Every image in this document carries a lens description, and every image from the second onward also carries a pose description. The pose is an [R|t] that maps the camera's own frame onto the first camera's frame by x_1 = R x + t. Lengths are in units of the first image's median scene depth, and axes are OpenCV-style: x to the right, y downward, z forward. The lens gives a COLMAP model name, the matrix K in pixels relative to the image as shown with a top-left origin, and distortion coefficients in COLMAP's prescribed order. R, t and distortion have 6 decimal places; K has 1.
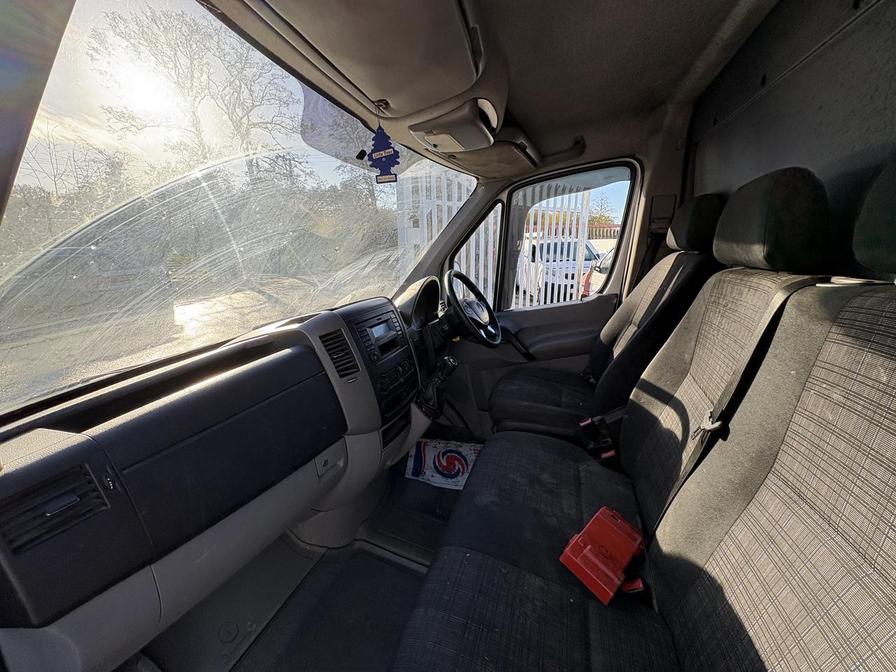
lens RADIAL K [[355.6, 0, 448.7], [0, 355.6, 334.7], [0, 0, 1]] dist [-0.001283, 0.000021]
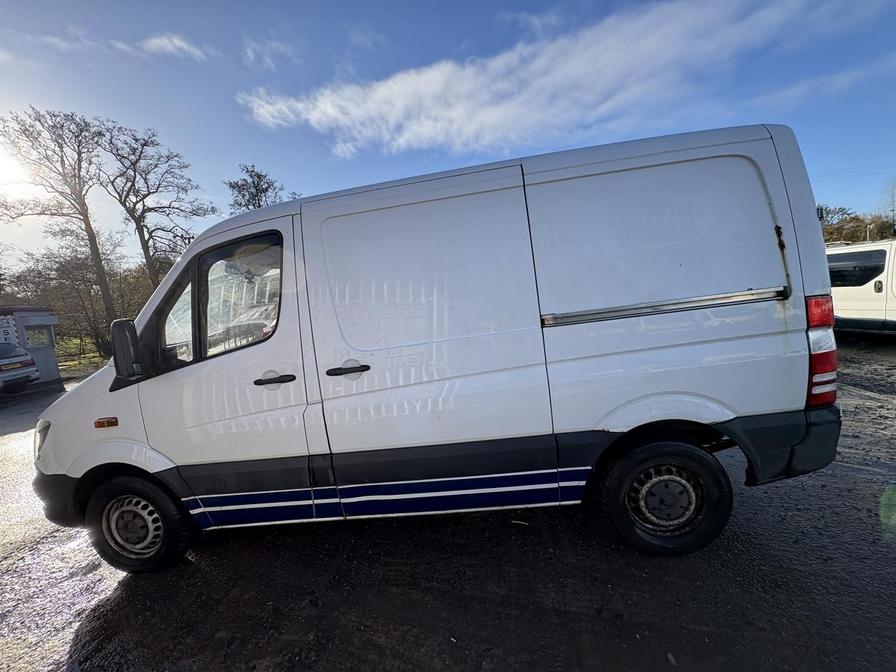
lens RADIAL K [[355.6, 0, 450.4], [0, 355.6, 337.9], [0, 0, 1]] dist [-0.001283, 0.000021]
pose [[0.970657, -0.103981, 0.216825, 0.477484], [0.135712, 0.981233, -0.136980, 0.452148], [-0.198513, 0.162386, 0.966552, -1.425649]]
